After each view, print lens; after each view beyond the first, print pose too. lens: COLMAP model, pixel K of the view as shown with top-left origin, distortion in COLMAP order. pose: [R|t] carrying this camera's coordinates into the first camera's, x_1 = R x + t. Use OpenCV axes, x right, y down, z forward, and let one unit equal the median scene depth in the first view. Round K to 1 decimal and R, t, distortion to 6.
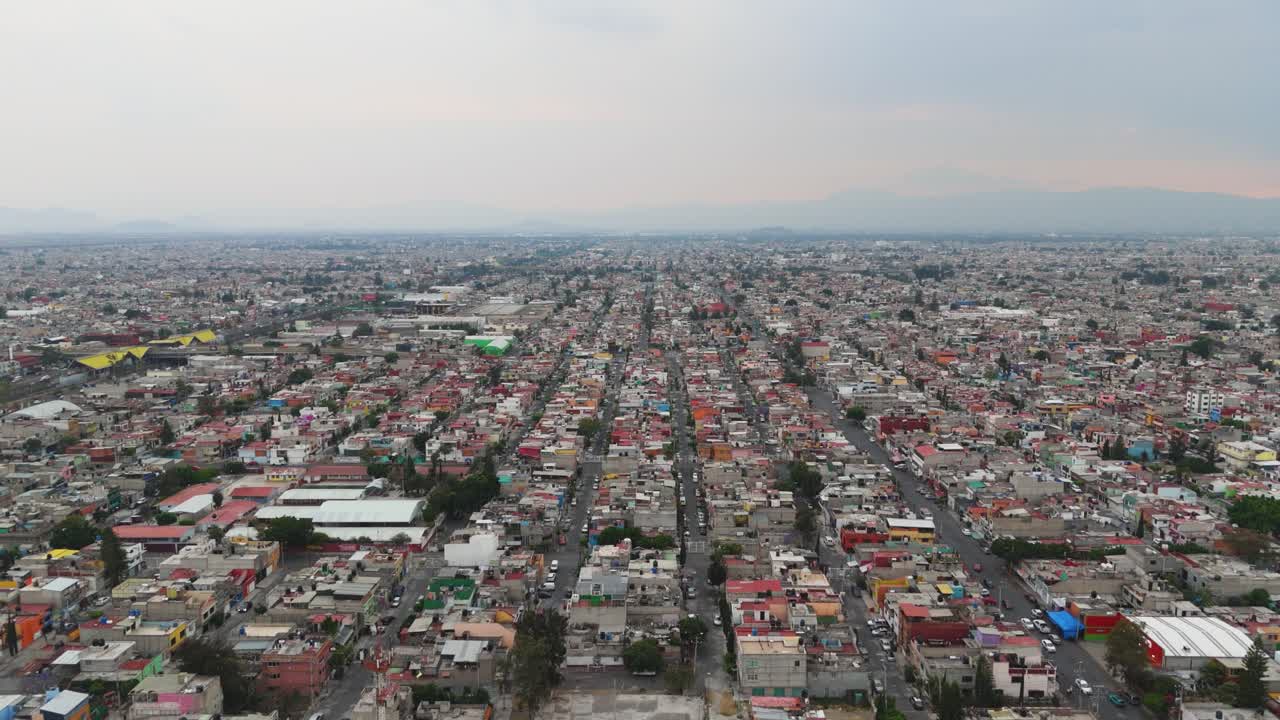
lens RADIAL K [[959.3, 0, 638.7], [0, 959.3, 356.7], [0, 0, 1]] dist [0.060107, -0.049836]
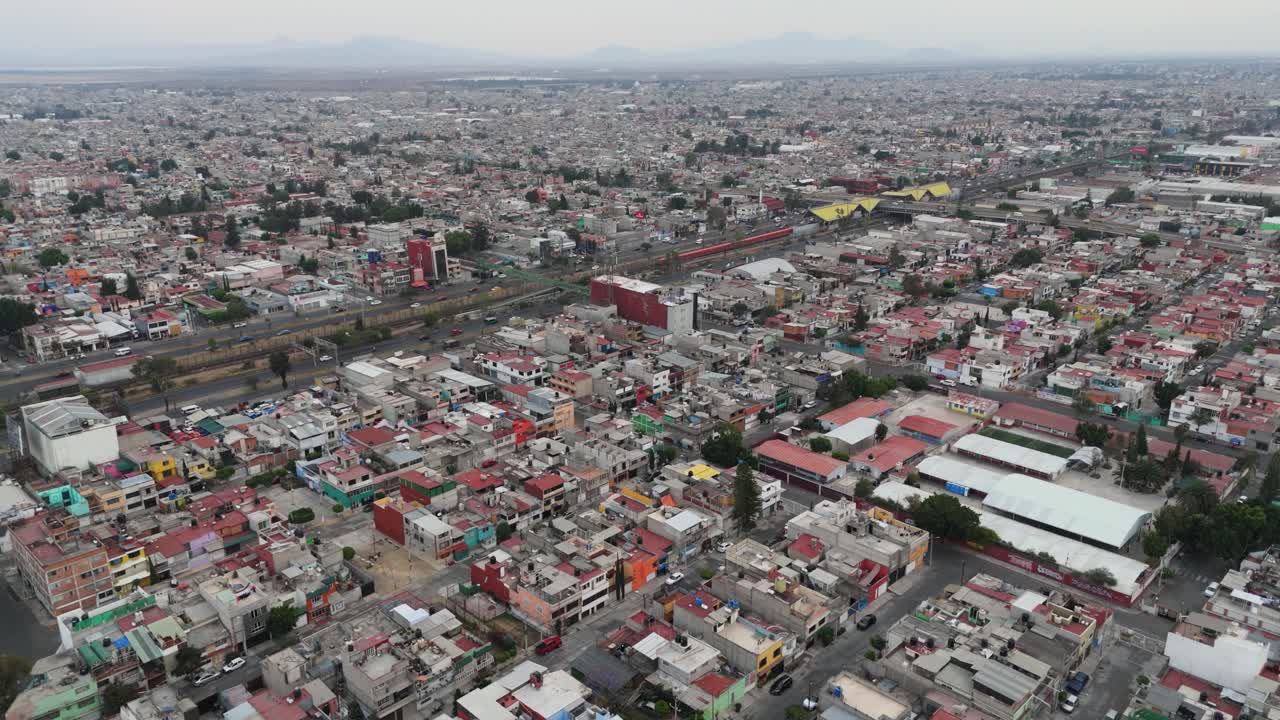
lens RADIAL K [[959.3, 0, 631.8], [0, 959.3, 357.8], [0, 0, 1]] dist [0.060107, -0.049836]
pose [[0.733331, 0.199700, -0.649882, -0.045870], [-0.086933, 0.975584, 0.201687, -0.045249], [0.674291, -0.091407, 0.732786, 0.177917]]
